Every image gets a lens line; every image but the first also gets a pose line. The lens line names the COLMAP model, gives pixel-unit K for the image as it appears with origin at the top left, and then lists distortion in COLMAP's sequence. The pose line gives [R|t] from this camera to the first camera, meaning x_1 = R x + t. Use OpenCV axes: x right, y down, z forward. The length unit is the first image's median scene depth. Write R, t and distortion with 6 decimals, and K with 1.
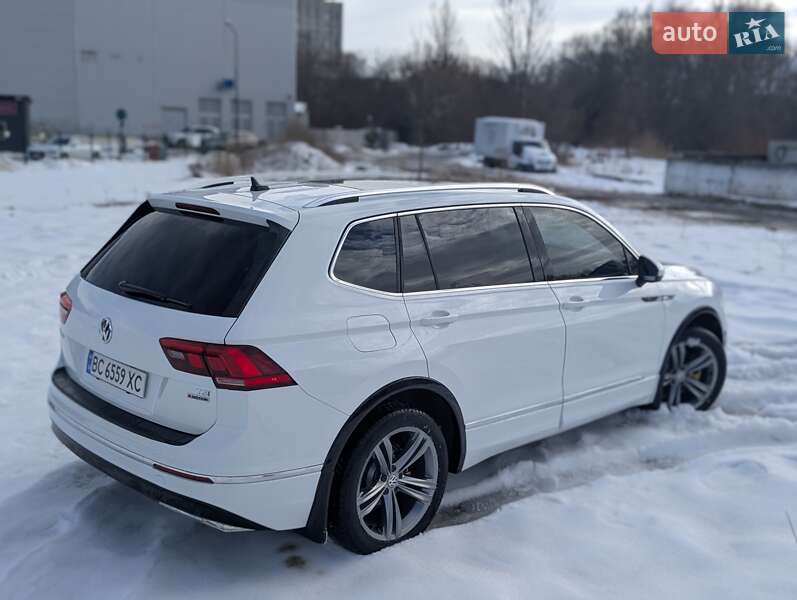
lens RADIAL K [[914.6, 0, 392.8], [0, 914.6, 304.5], [0, 0, 1]] dist [0.010830, 0.002391]
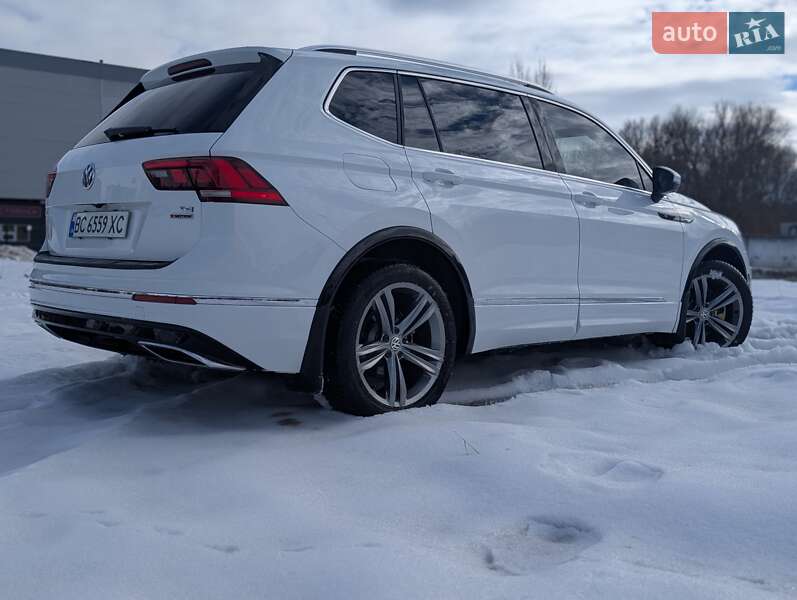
lens RADIAL K [[904.4, 0, 398.5], [0, 904.4, 300.0], [0, 0, 1]] dist [0.036290, -0.053794]
pose [[0.999746, -0.017340, -0.014427, 0.016698], [0.015298, 0.991225, -0.131295, 0.269917], [0.016577, 0.131040, 0.991238, 0.090659]]
